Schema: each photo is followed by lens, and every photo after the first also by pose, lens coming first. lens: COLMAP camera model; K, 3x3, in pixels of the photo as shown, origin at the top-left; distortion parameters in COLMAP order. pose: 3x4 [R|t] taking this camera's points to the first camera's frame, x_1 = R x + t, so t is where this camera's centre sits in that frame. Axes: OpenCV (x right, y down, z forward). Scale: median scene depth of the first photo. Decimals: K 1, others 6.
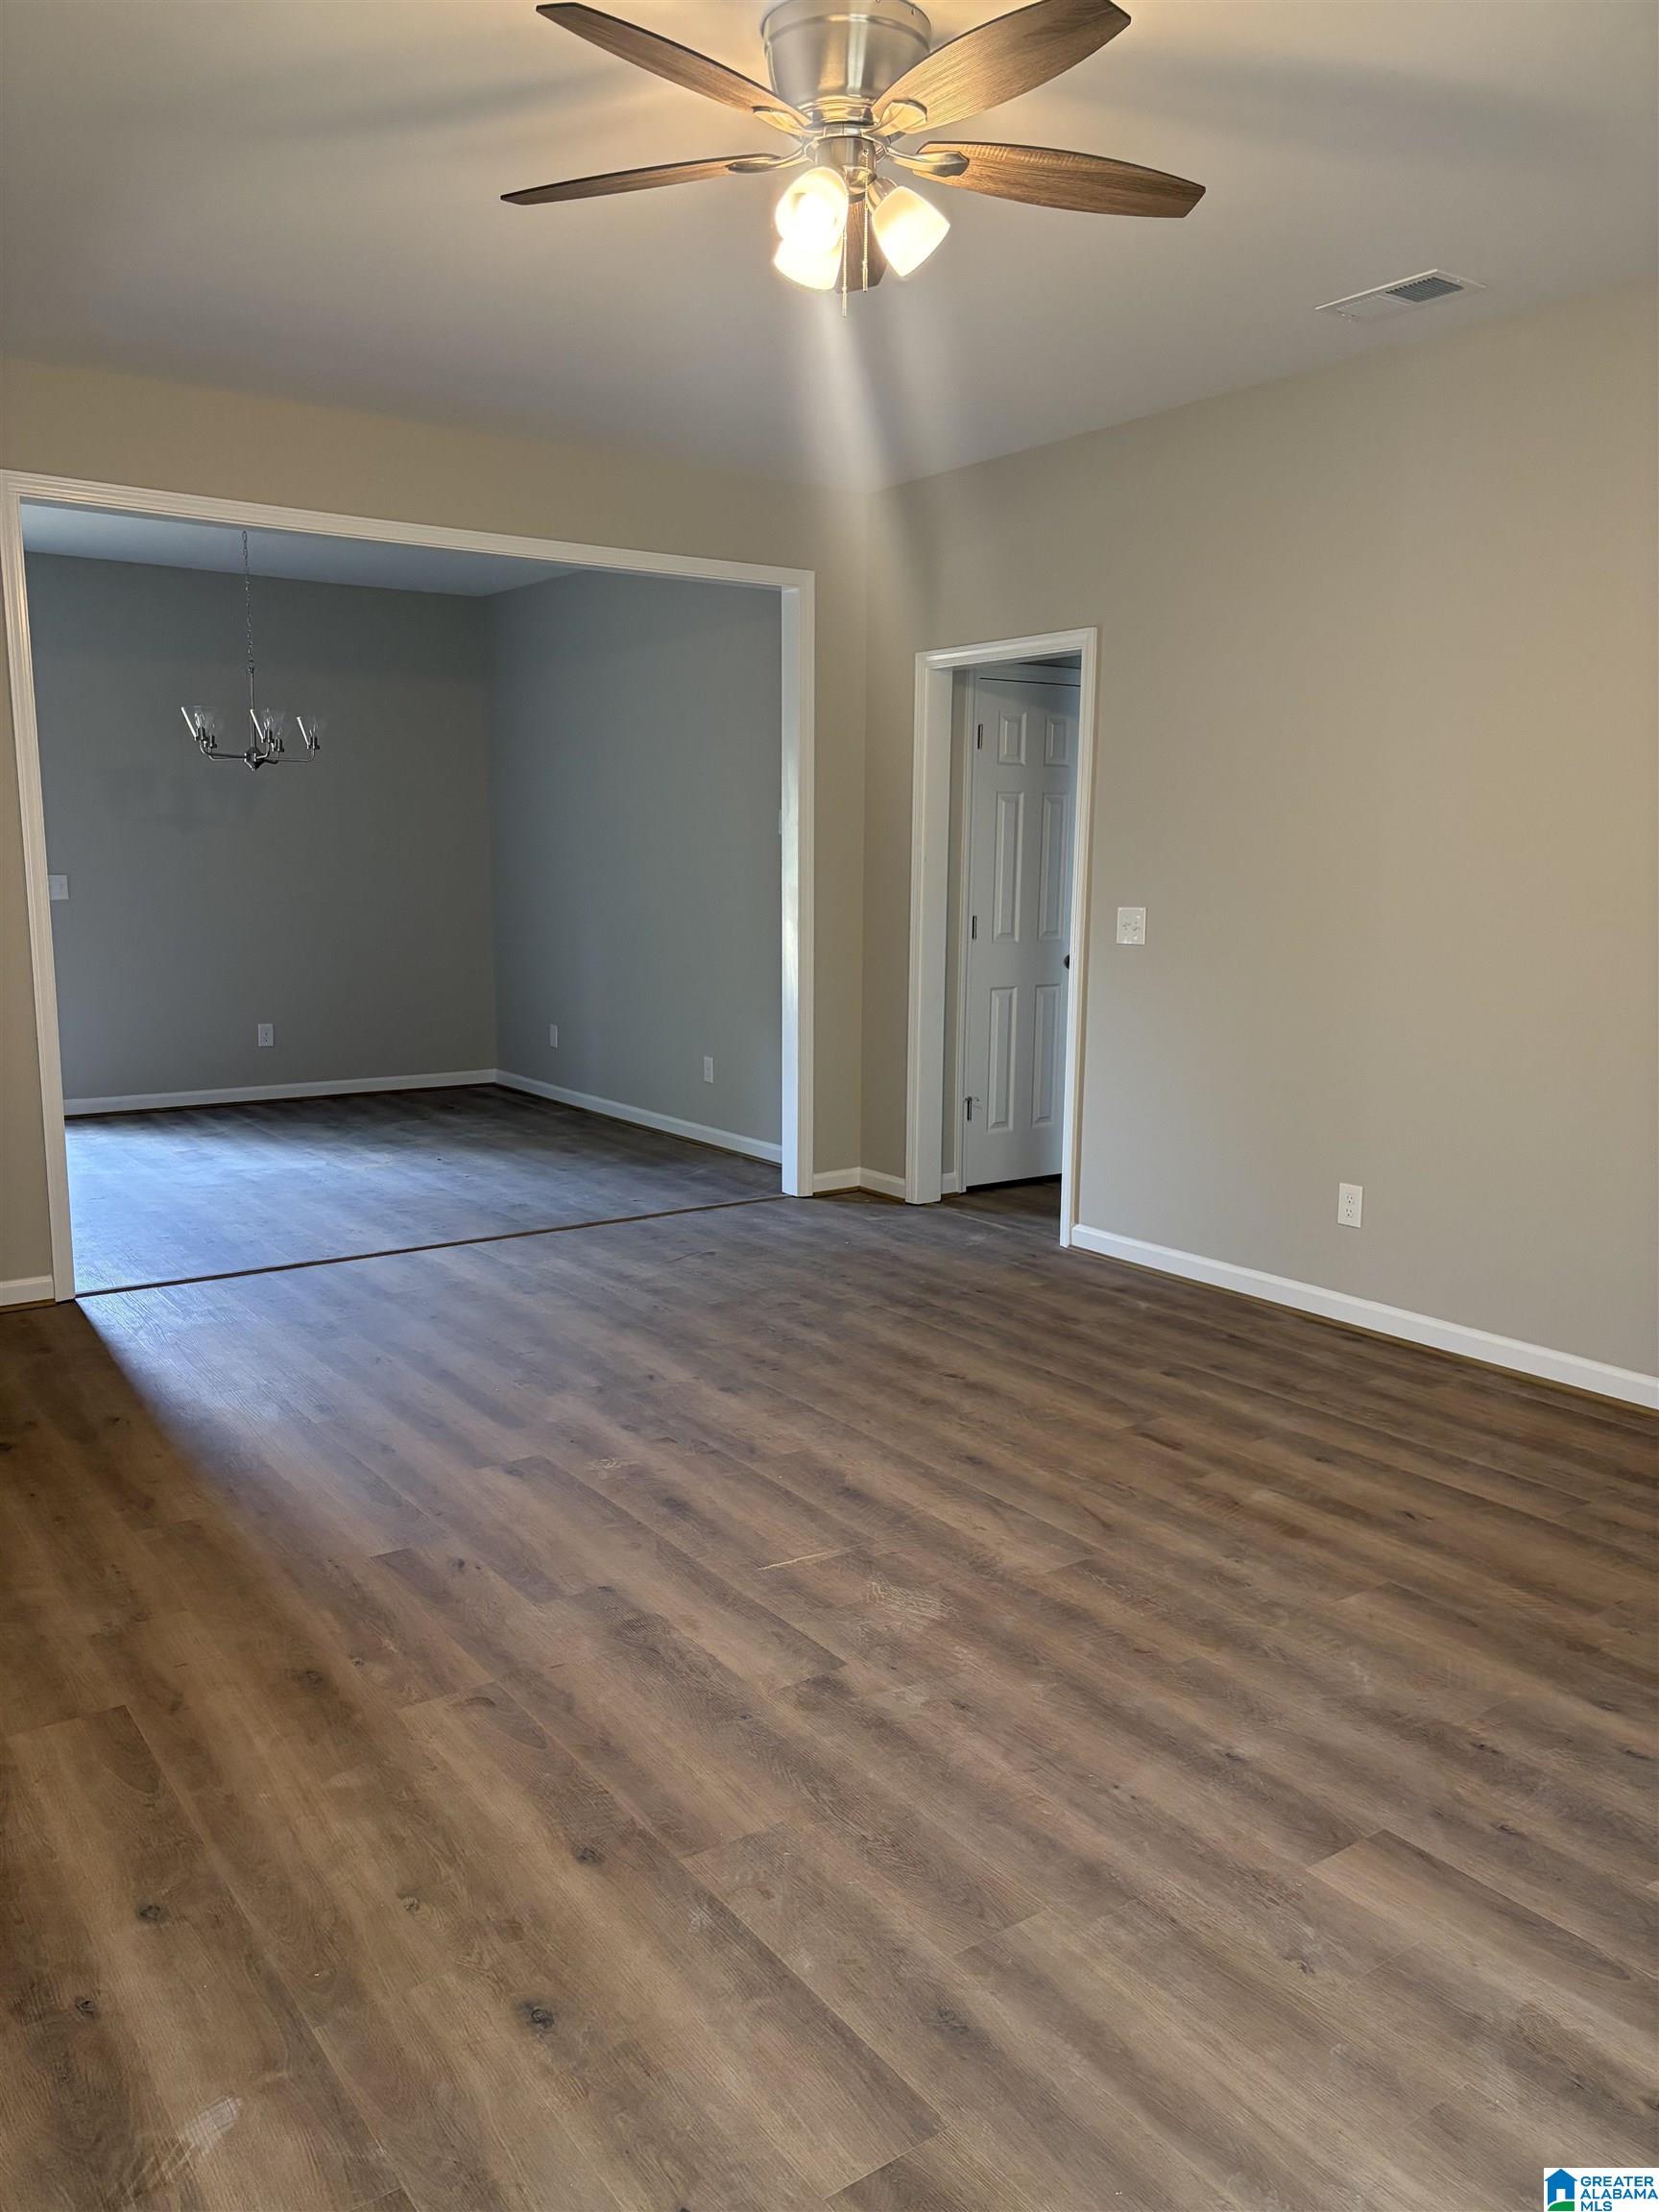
lens RADIAL K [[1674.5, 0, 829.4], [0, 1674.5, 1107.3], [0, 0, 1]] dist [0.038215, -0.035124]
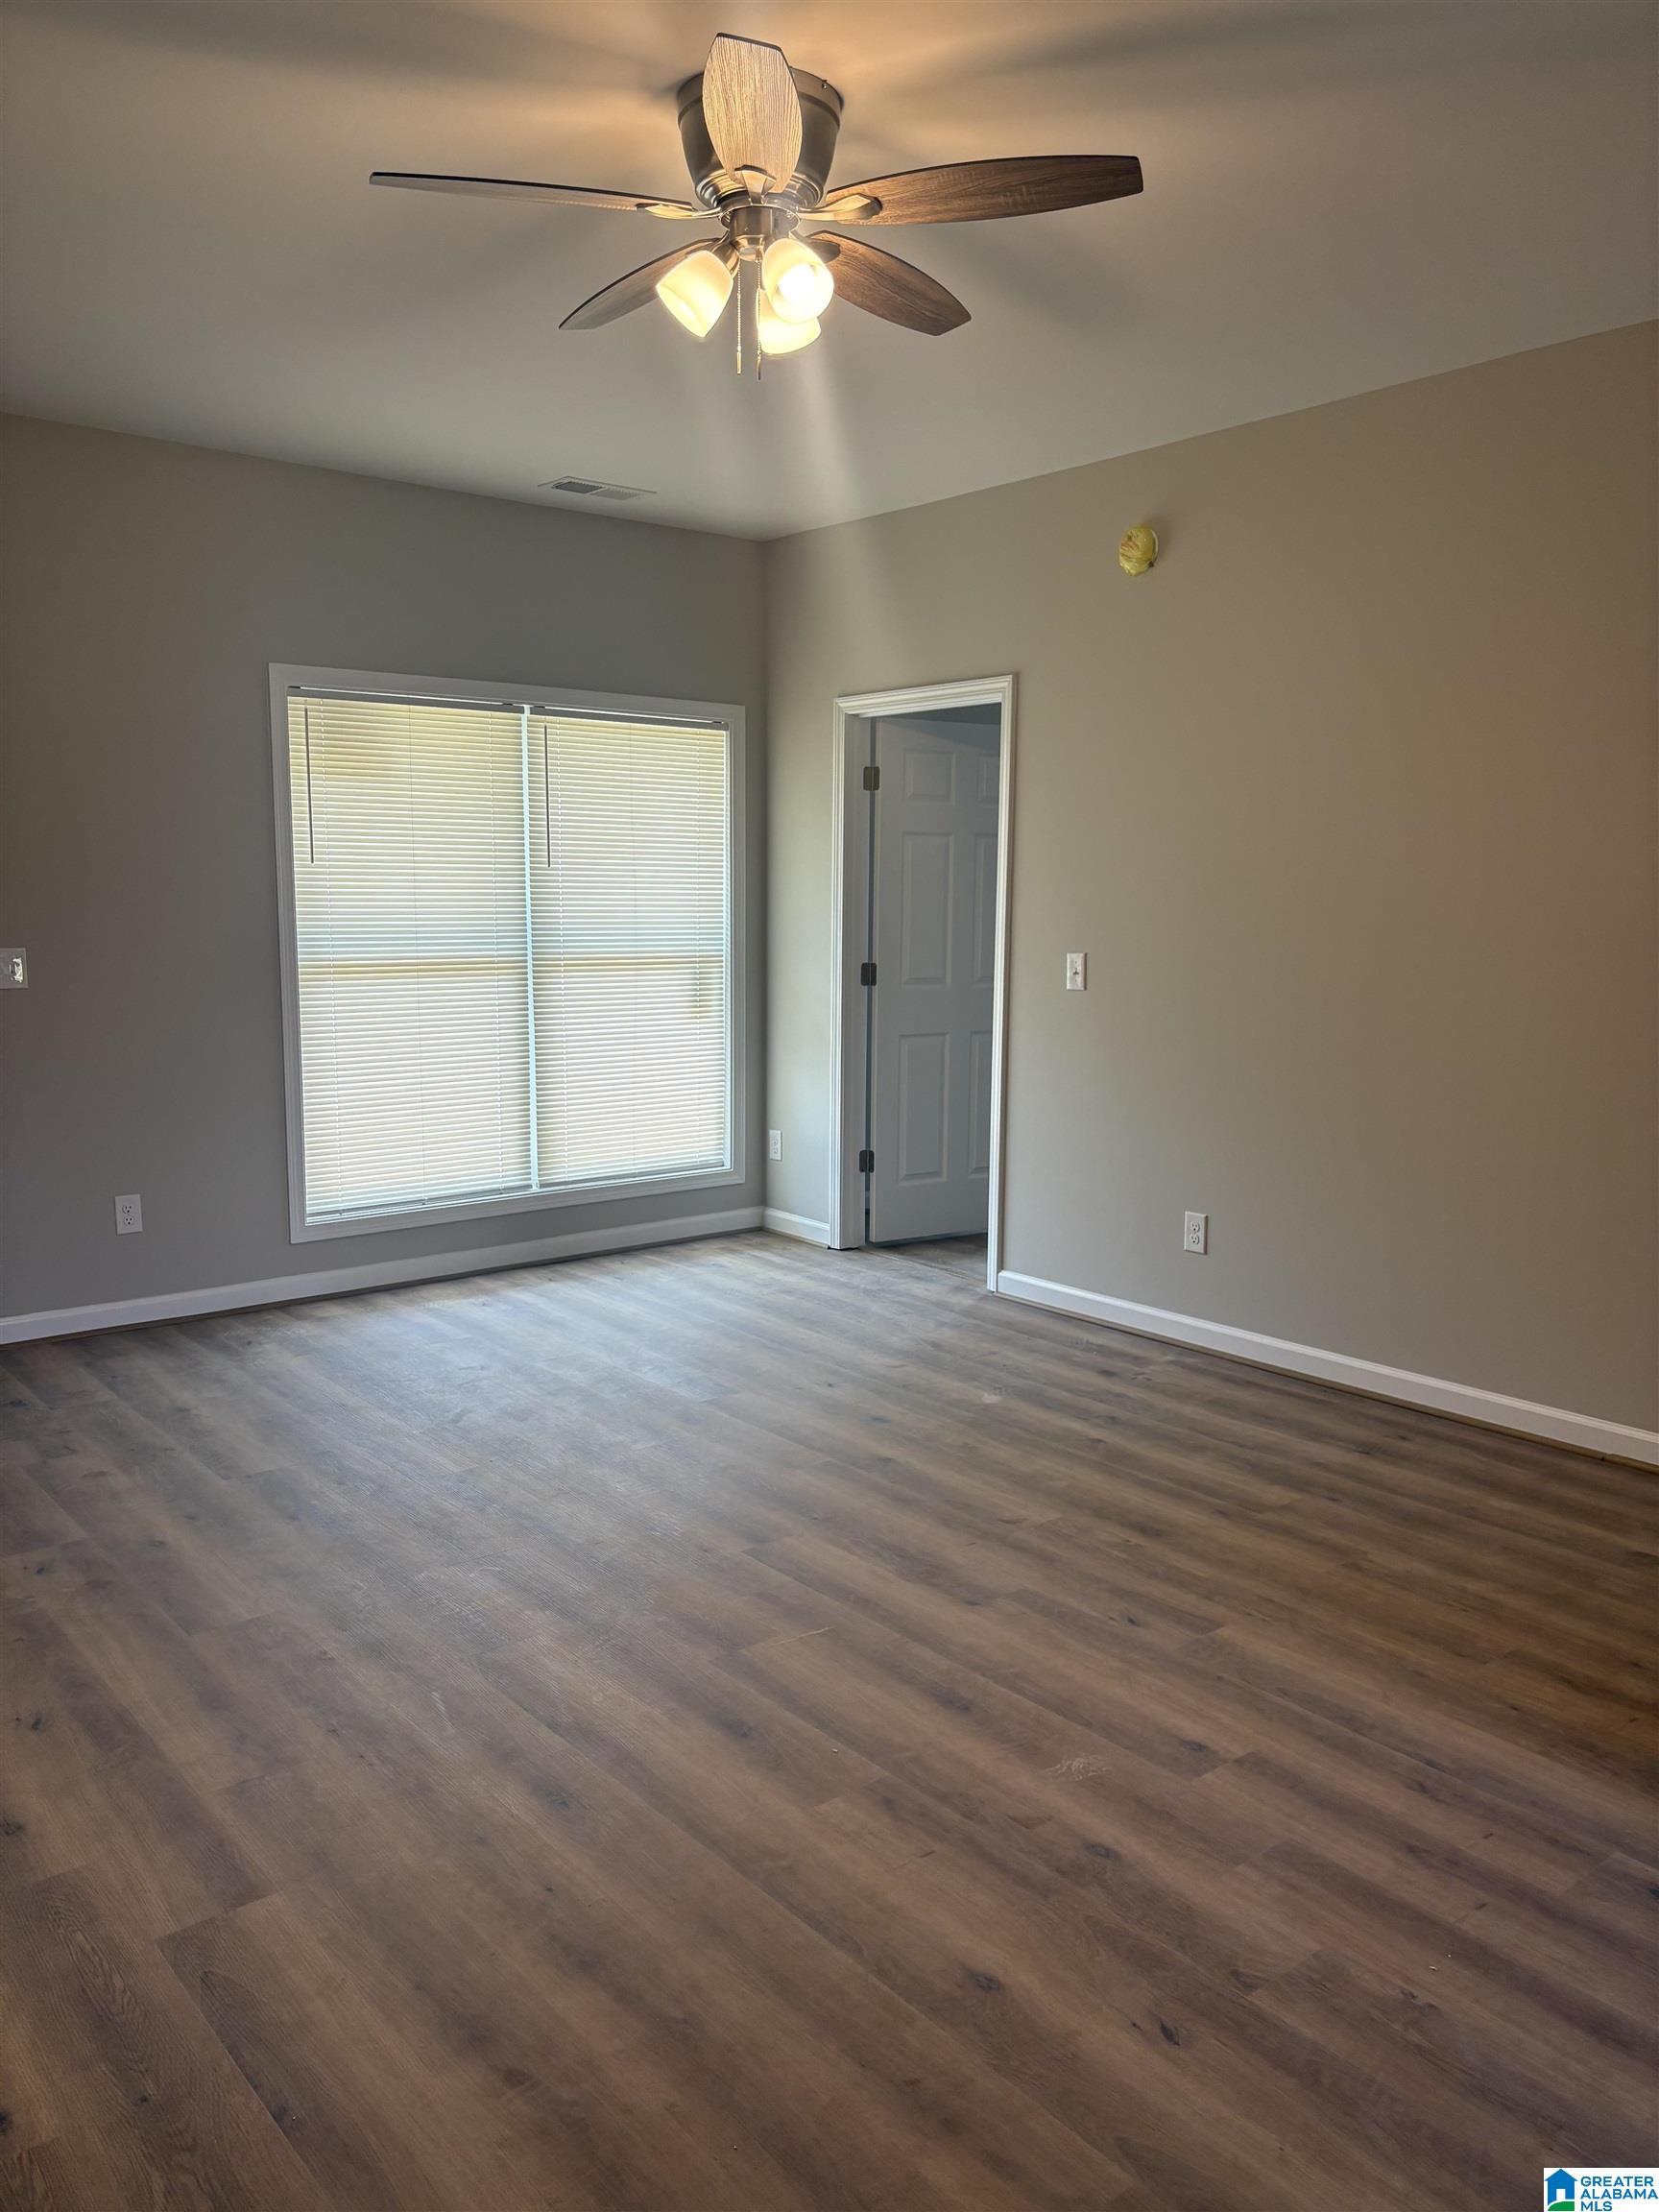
lens RADIAL K [[1674.5, 0, 829.4], [0, 1674.5, 1107.0], [0, 0, 1]] dist [0.038215, -0.035124]
pose [[-0.997639, -0.005529, -0.068454, 0.030290], [-0.024591, 0.959424, 0.280893, -0.306086], [0.064123, 0.281913, -0.957295, 1.926570]]
